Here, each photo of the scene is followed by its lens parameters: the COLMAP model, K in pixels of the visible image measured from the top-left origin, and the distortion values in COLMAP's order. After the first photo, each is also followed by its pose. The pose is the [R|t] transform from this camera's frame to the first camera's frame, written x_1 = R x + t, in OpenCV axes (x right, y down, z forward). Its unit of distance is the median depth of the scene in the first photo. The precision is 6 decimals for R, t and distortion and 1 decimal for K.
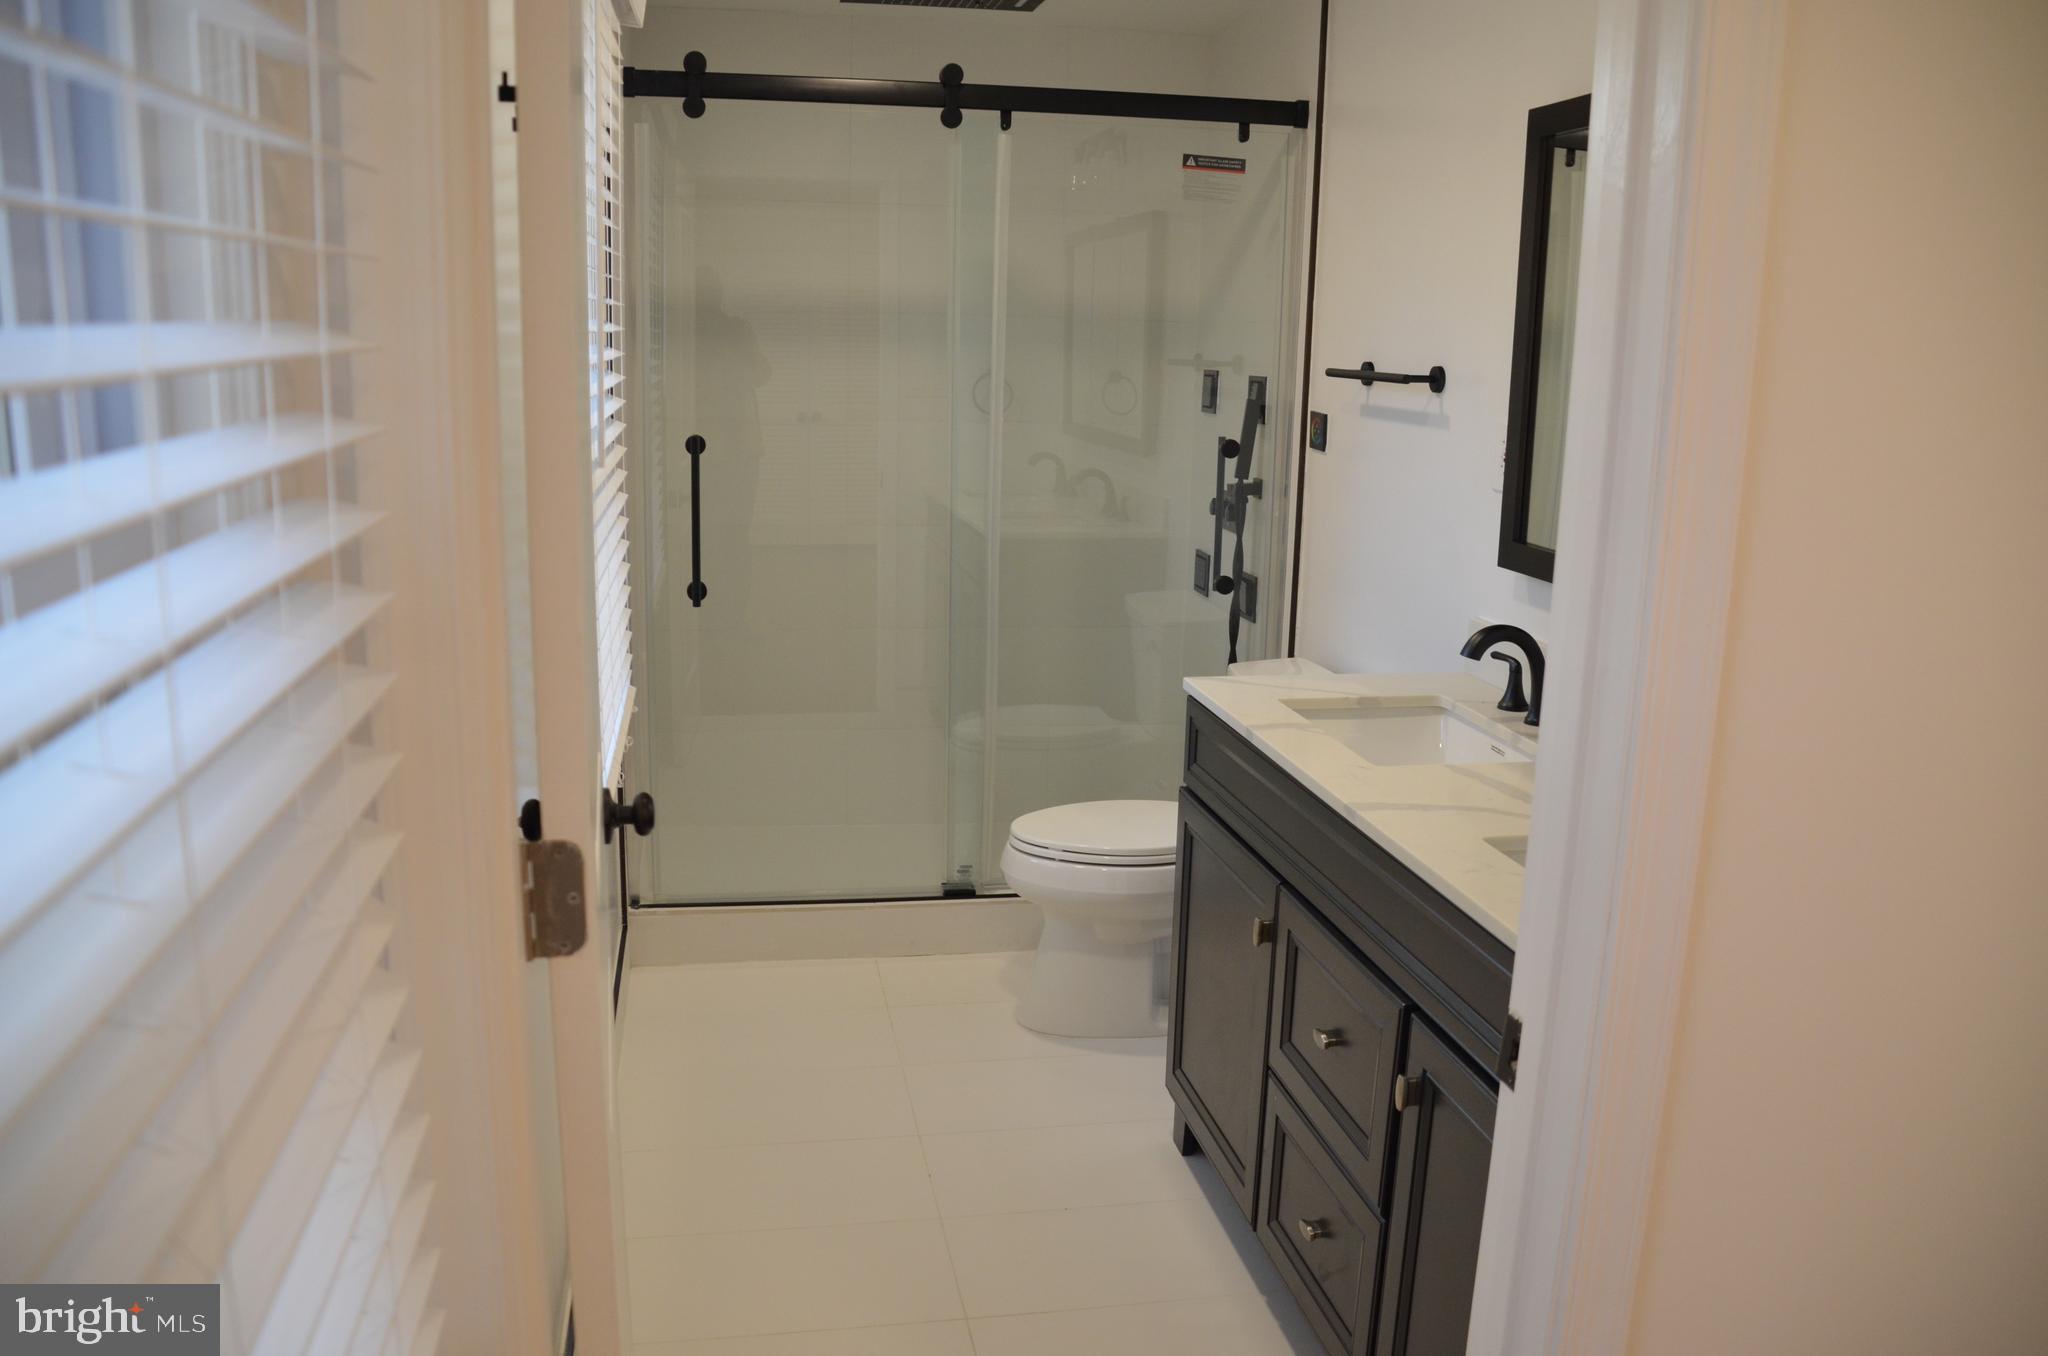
lens RADIAL K [[1611.5, 0, 1013.2], [0, 1611.5, 688.7], [0, 0, 1]] dist [-0.146814, 0.097430]
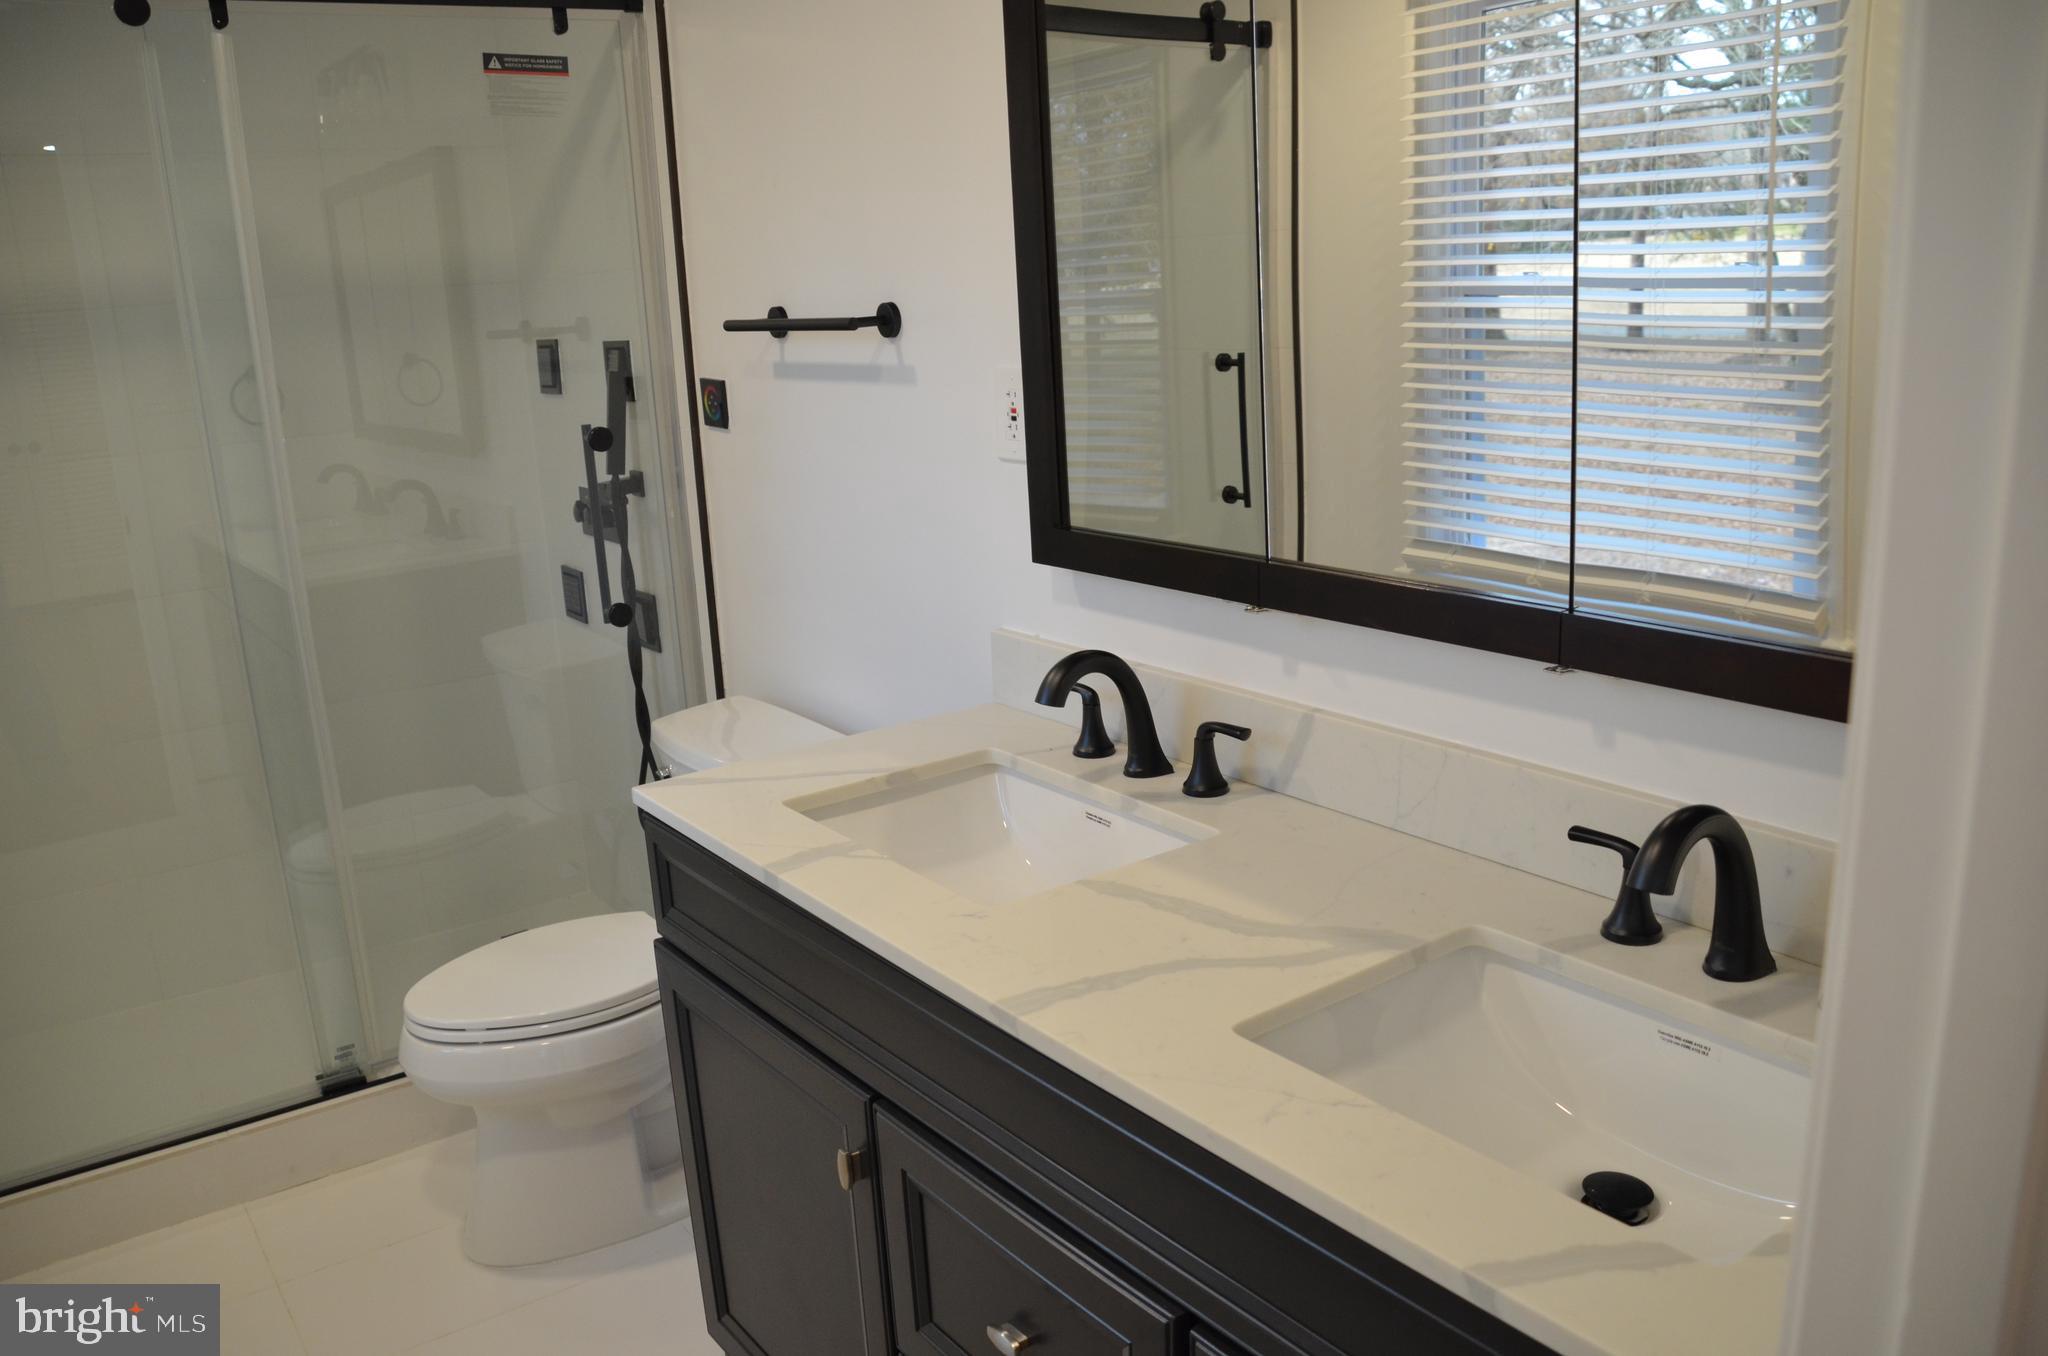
lens RADIAL K [[1611.5, 0, 1013.2], [0, 1611.5, 688.7], [0, 0, 1]] dist [-0.146814, 0.097430]
pose [[0.902298, -0.174946, 0.394020, -0.007324], [0.162945, 0.984557, 0.064005, -0.050228], [-0.399132, 0.006452, 0.916871, 0.230529]]
